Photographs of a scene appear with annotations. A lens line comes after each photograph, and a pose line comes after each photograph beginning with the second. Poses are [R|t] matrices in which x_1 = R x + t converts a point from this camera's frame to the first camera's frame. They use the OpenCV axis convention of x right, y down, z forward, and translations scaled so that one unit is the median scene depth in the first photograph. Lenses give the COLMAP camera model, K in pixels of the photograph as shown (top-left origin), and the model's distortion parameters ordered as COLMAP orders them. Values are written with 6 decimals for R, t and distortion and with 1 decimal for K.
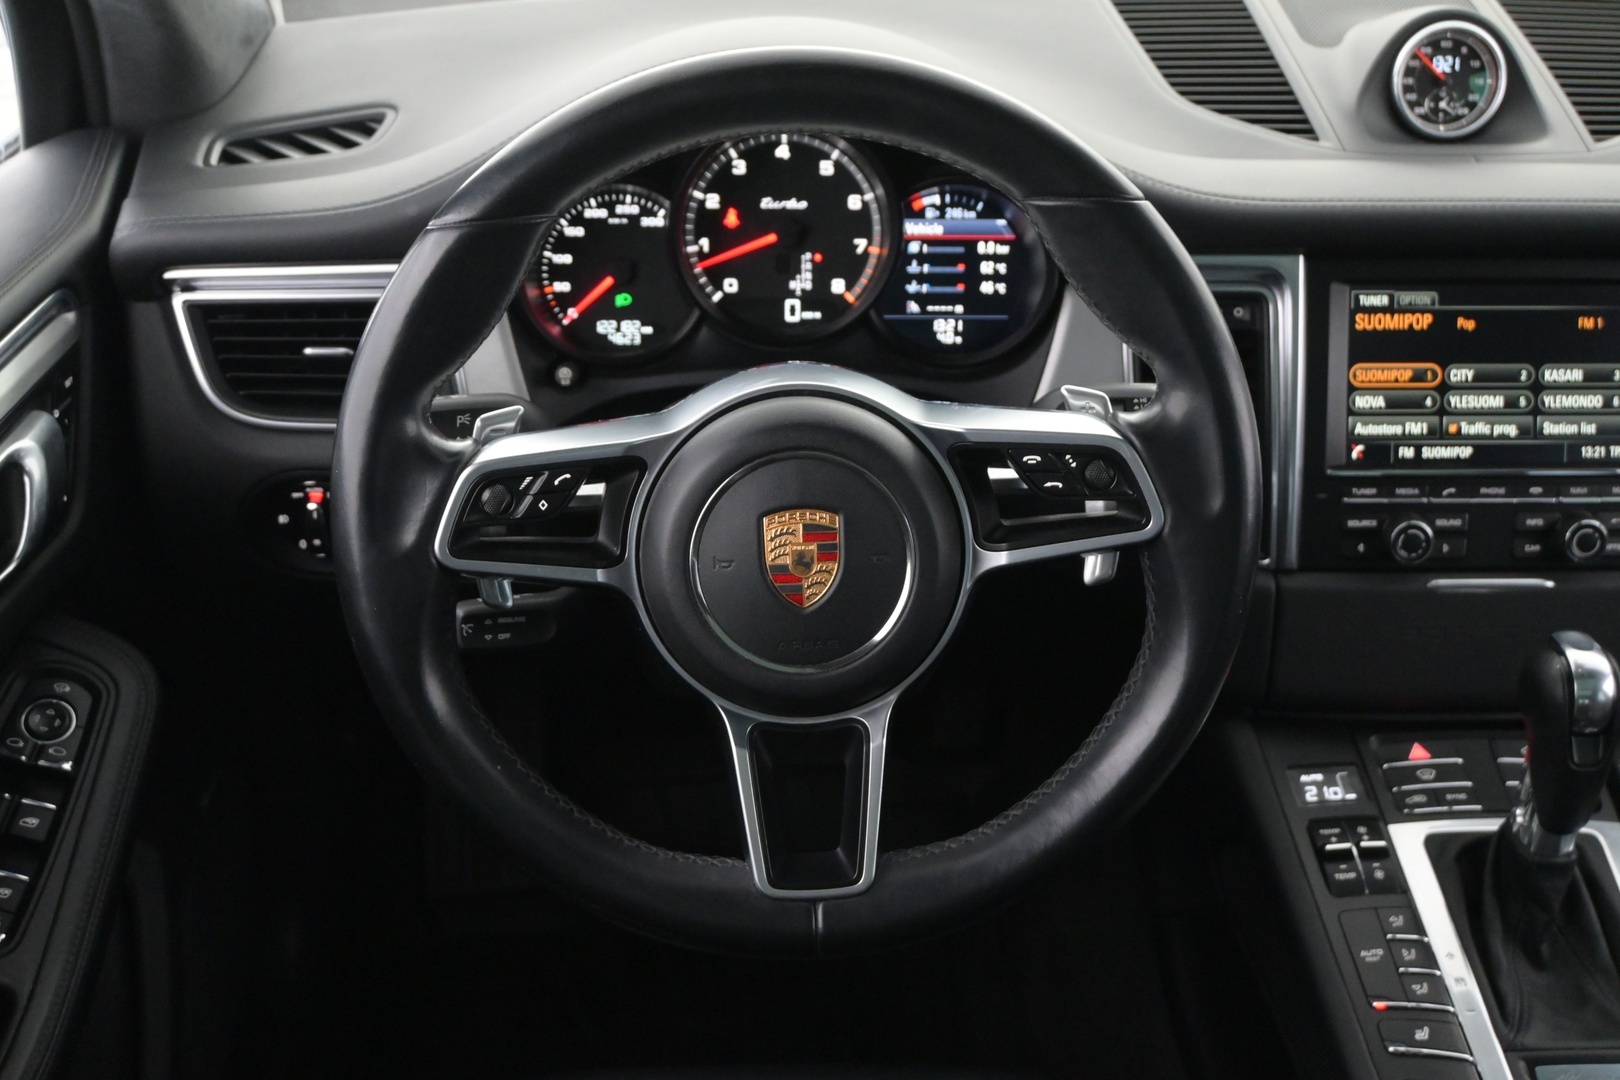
lens RADIAL K [[1907.8, 0, 813.2], [0, 1907.8, 533.5], [0, 0, 1]] dist [0.006049, -0.005070]
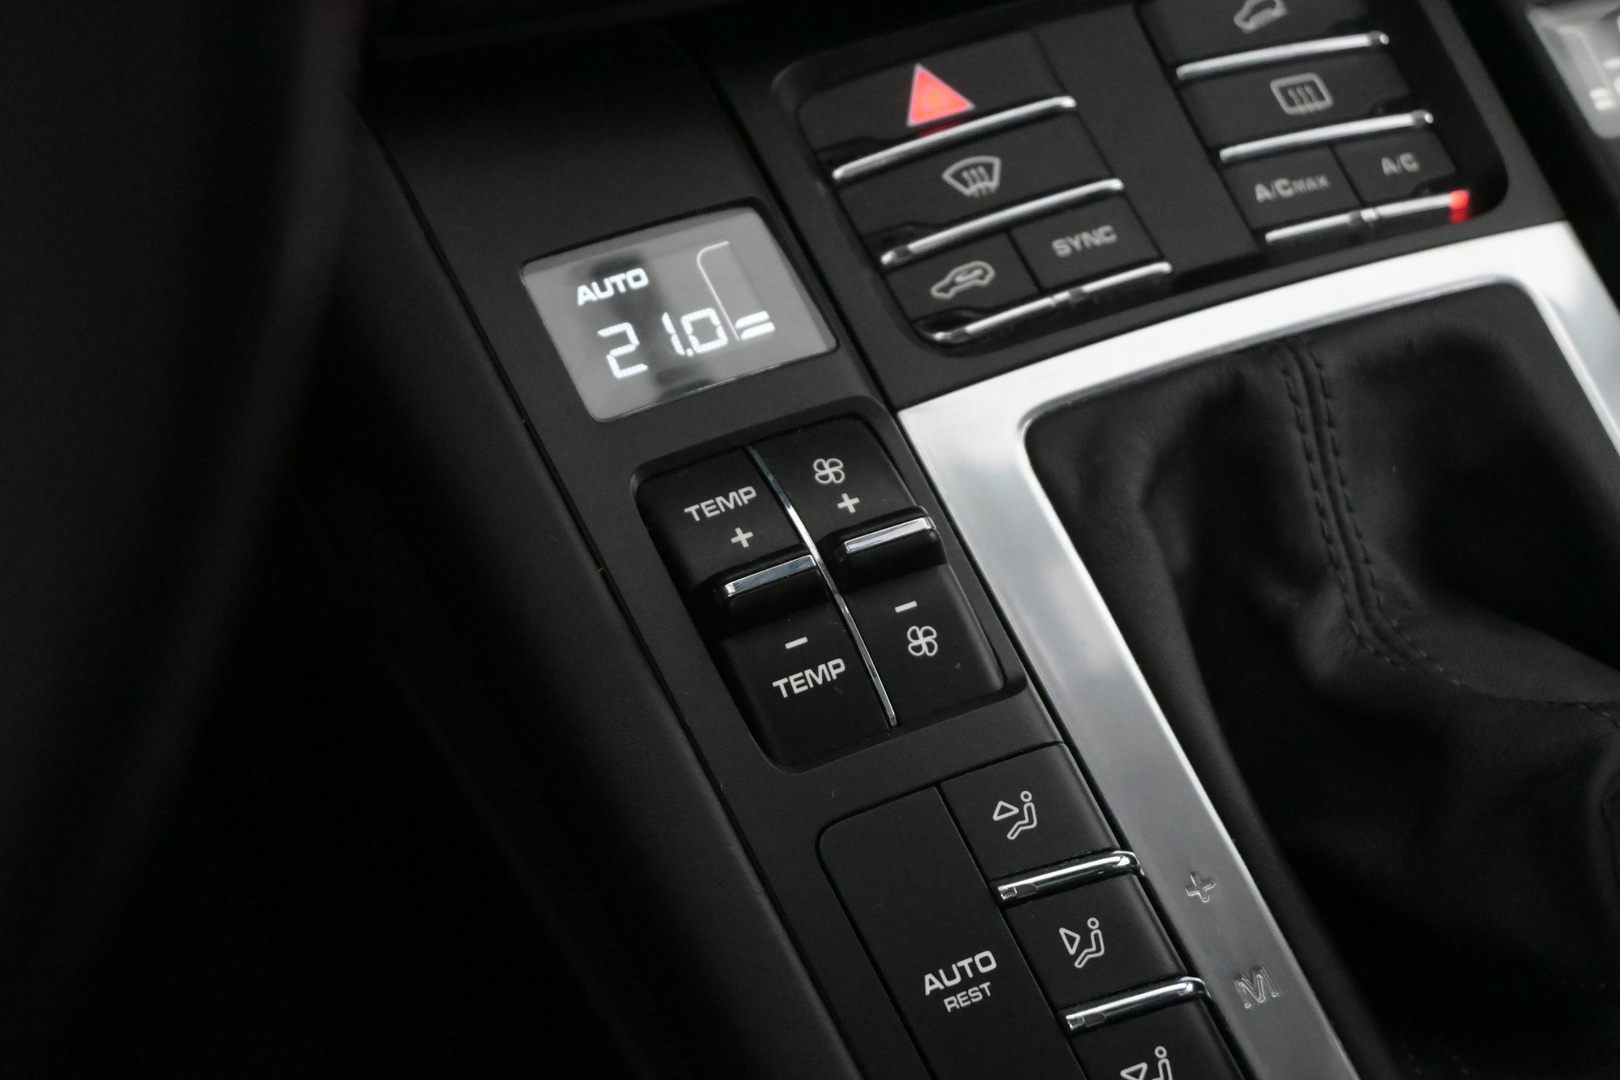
lens RADIAL K [[2922.1, 0, 810.0], [0, 2922.1, 540.0], [0, 0, 1]] dist [0.017413, -0.071253]
pose [[0.909528, -0.251539, 0.330889, 0.137311], [0.105844, 0.910011, 0.400846, -0.004221], [-0.401941, -0.329558, 0.854304, 0.611209]]
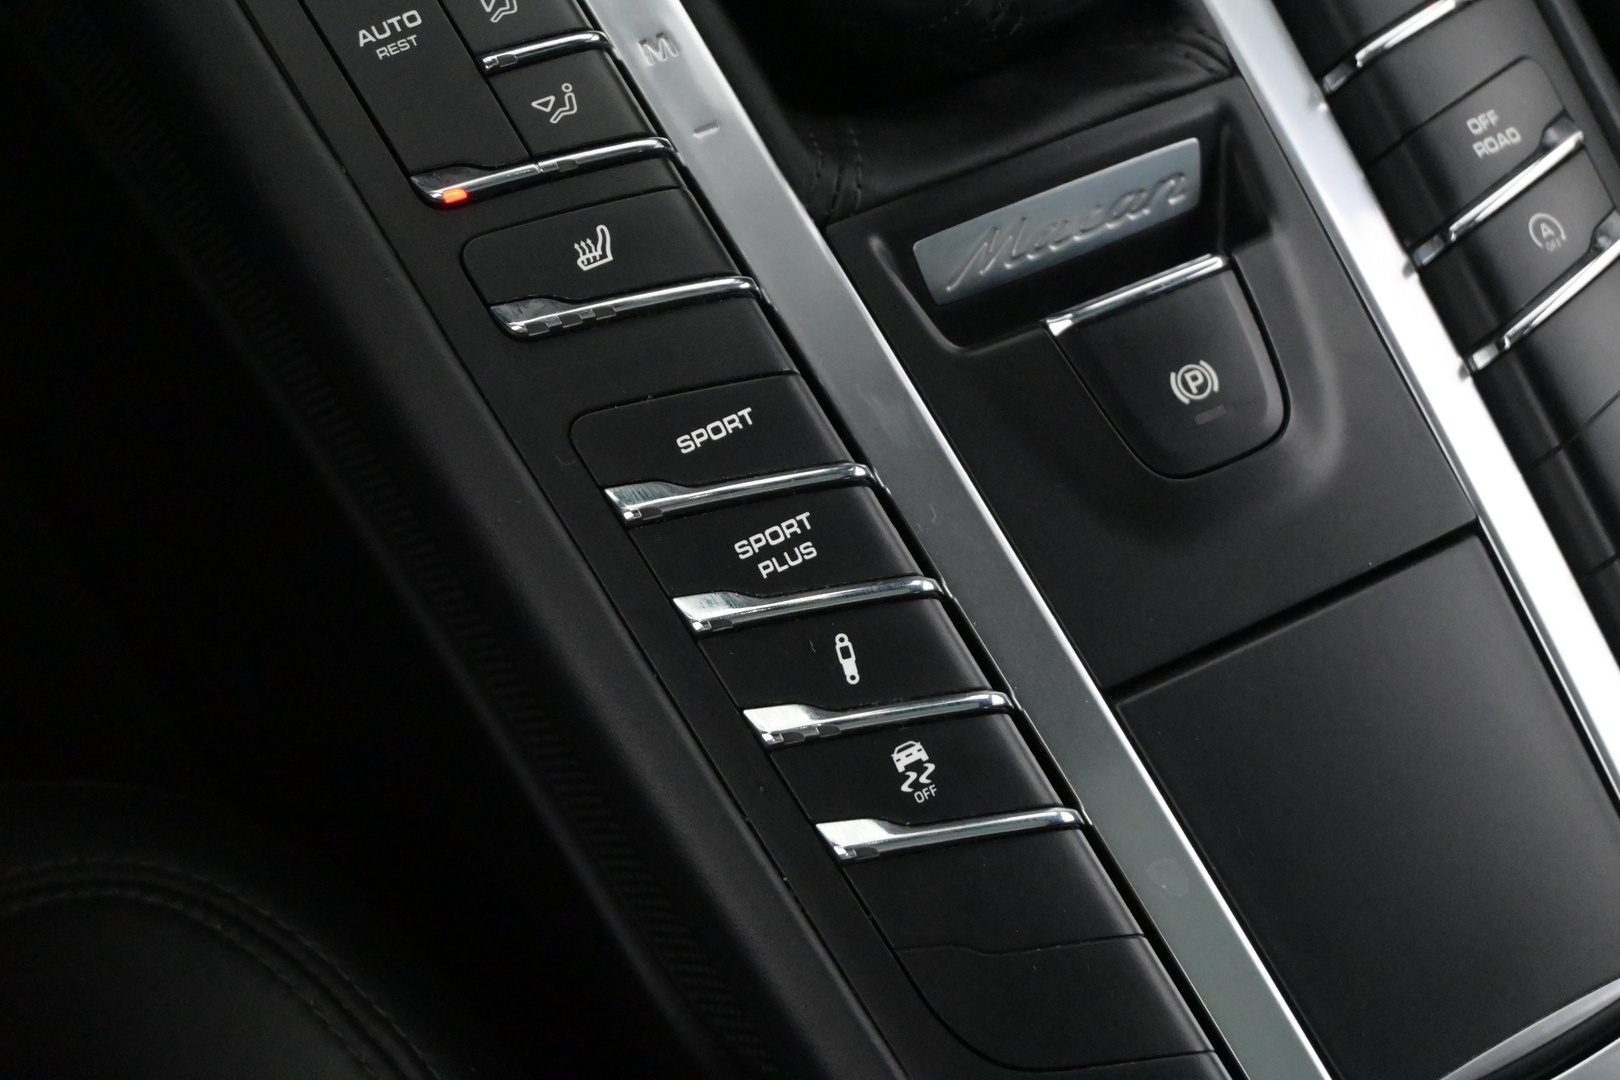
lens RADIAL K [[2922.1, 0, 810.0], [0, 2922.1, 540.0], [0, 0, 1]] dist [0.017413, -0.071253]
pose [[0.869163, -0.334147, 0.364555, 0.135251], [0.126954, 0.863245, 0.488561, 0.059921], [-0.477952, -0.378358, 0.792722, 0.501890]]
